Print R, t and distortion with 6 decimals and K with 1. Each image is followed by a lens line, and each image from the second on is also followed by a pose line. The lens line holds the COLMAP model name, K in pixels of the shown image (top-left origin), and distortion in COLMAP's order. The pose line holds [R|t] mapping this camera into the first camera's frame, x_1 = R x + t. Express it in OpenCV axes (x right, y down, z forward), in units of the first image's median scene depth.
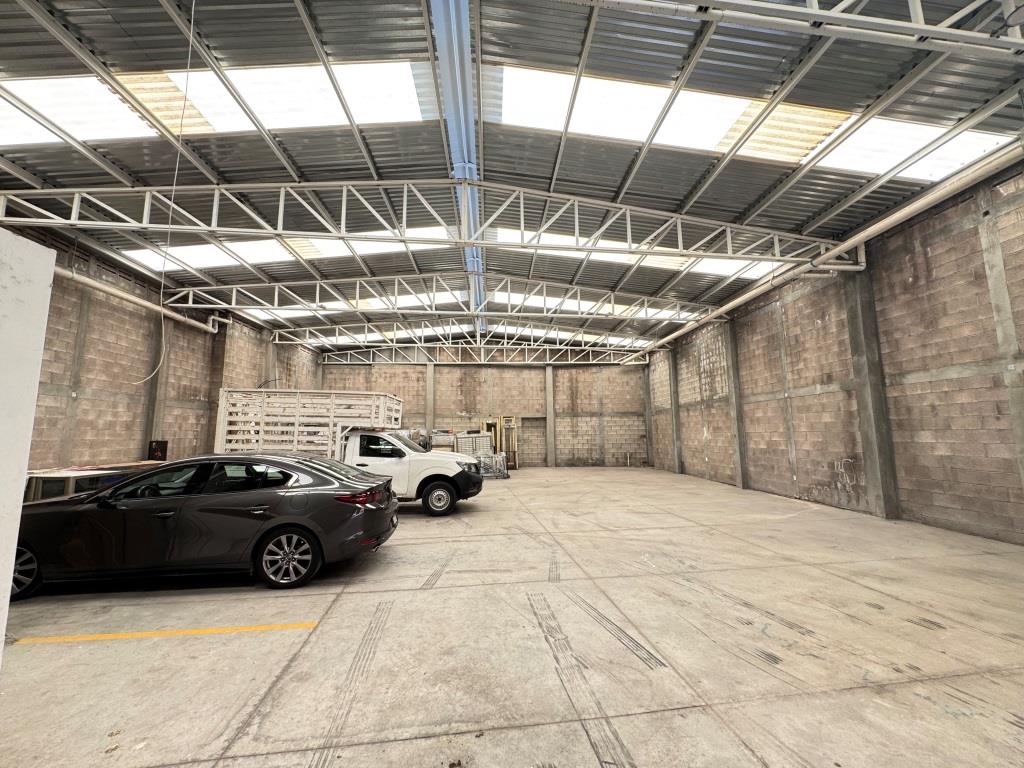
lens RADIAL K [[407.6, 0, 512.0], [0, 407.6, 382.5], [0, 0, 1]] dist [-0.002696, 0.000445]
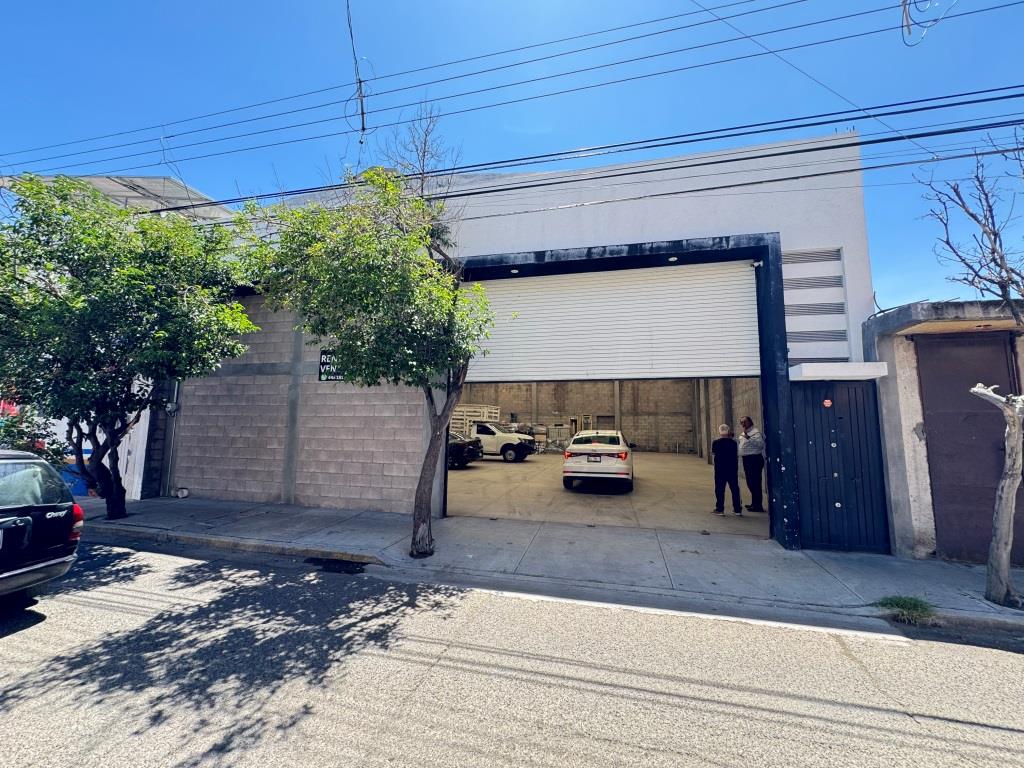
lens RADIAL K [[407.6, 0, 511.2], [0, 407.6, 382.6], [0, 0, 1]] dist [-0.002696, 0.000445]
pose [[0.930485, -0.020525, -0.365753, 0.612192], [0.025058, 0.999657, 0.007649, -0.109921], [0.365471, -0.016283, 0.930680, -0.983553]]
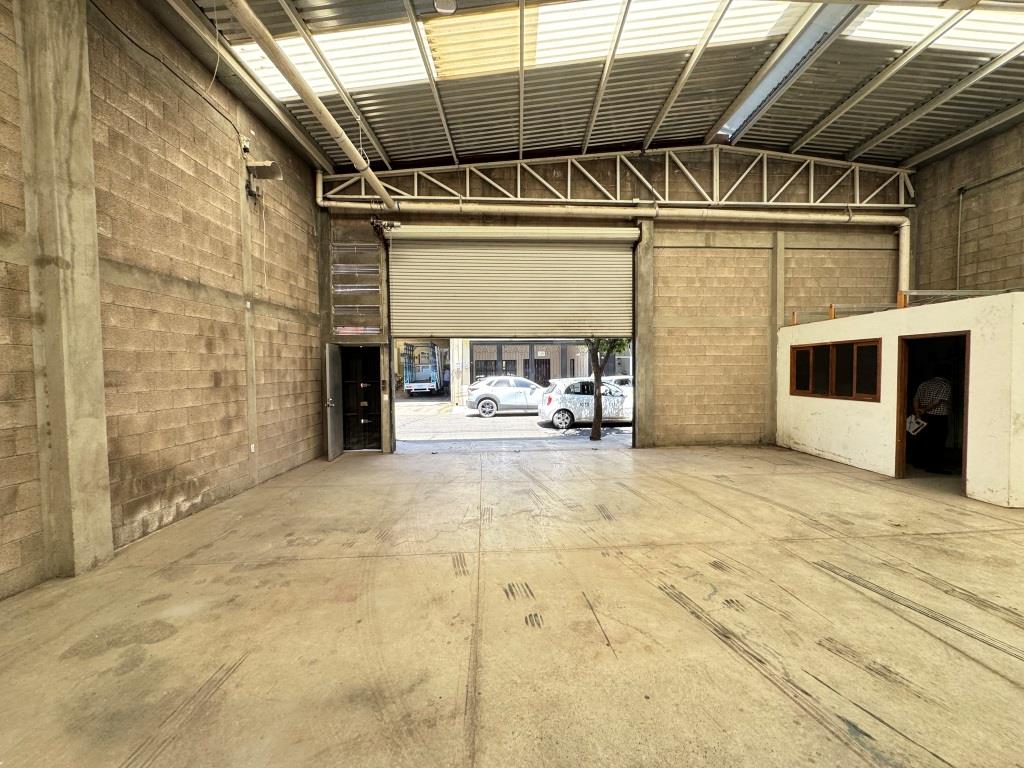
lens RADIAL K [[407.6, 0, 511.6], [0, 407.6, 382.4], [0, 0, 1]] dist [-0.002696, 0.000445]
pose [[-0.997340, 0.017427, 0.070774, 0.407518], [0.010894, 0.995730, -0.091664, 0.097472], [-0.072069, -0.090649, -0.993272, 0.804051]]
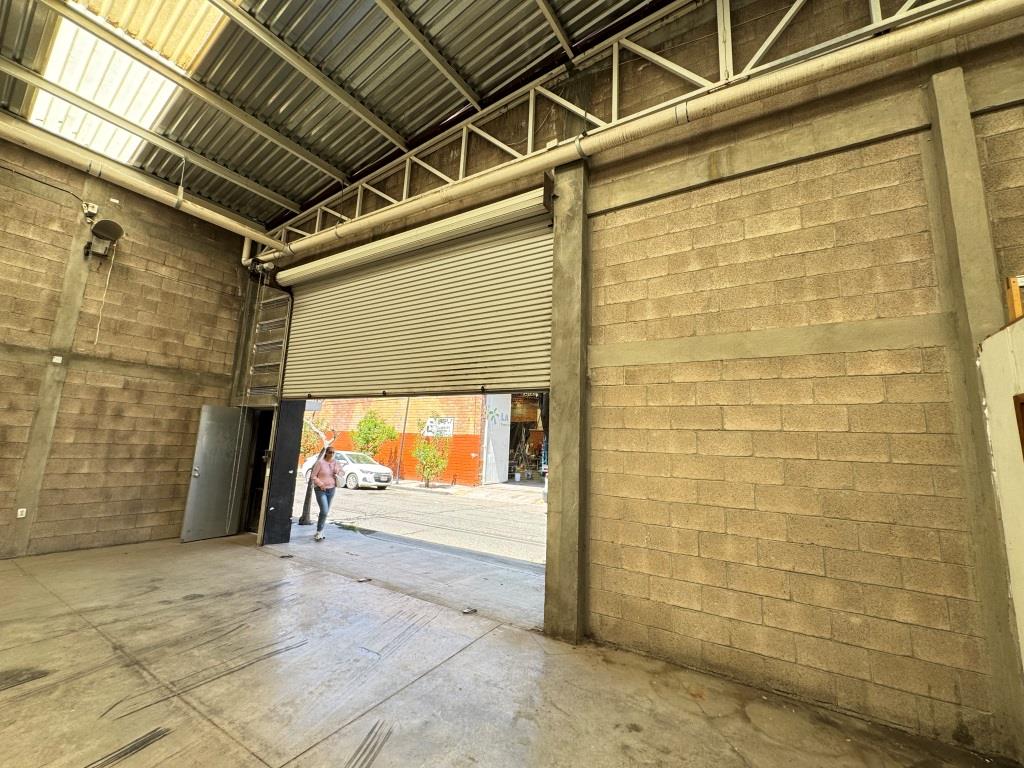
lens RADIAL K [[407.6, 0, 511.7], [0, 407.6, 381.5], [0, 0, 1]] dist [-0.002696, 0.000445]
pose [[-0.784128, 0.075602, 0.615977, -0.103707], [-0.111929, 0.959047, -0.260193, 0.023594], [-0.610422, -0.272970, -0.743554, 0.190406]]
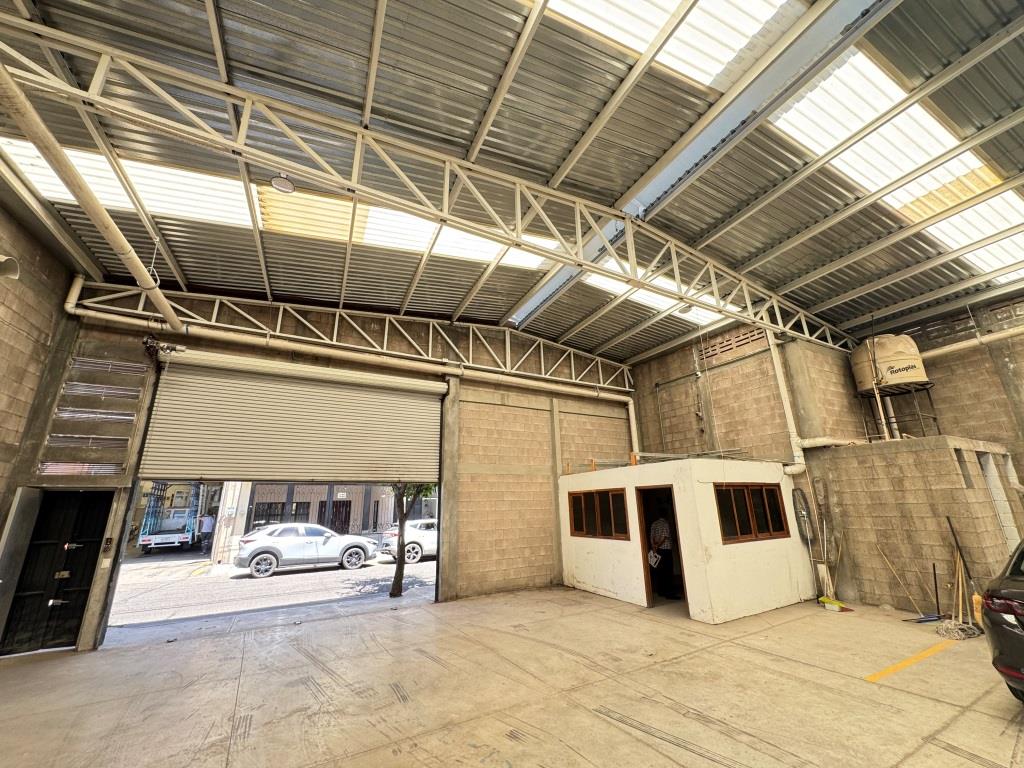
lens RADIAL K [[407.6, 0, 512.2], [0, 407.6, 382.5], [0, 0, 1]] dist [-0.002696, 0.000445]
pose [[-0.925920, -0.079258, -0.369311, 0.408868], [0.077995, 0.916548, -0.392245, 0.085115], [0.369580, -0.391992, -0.842468, 0.836569]]
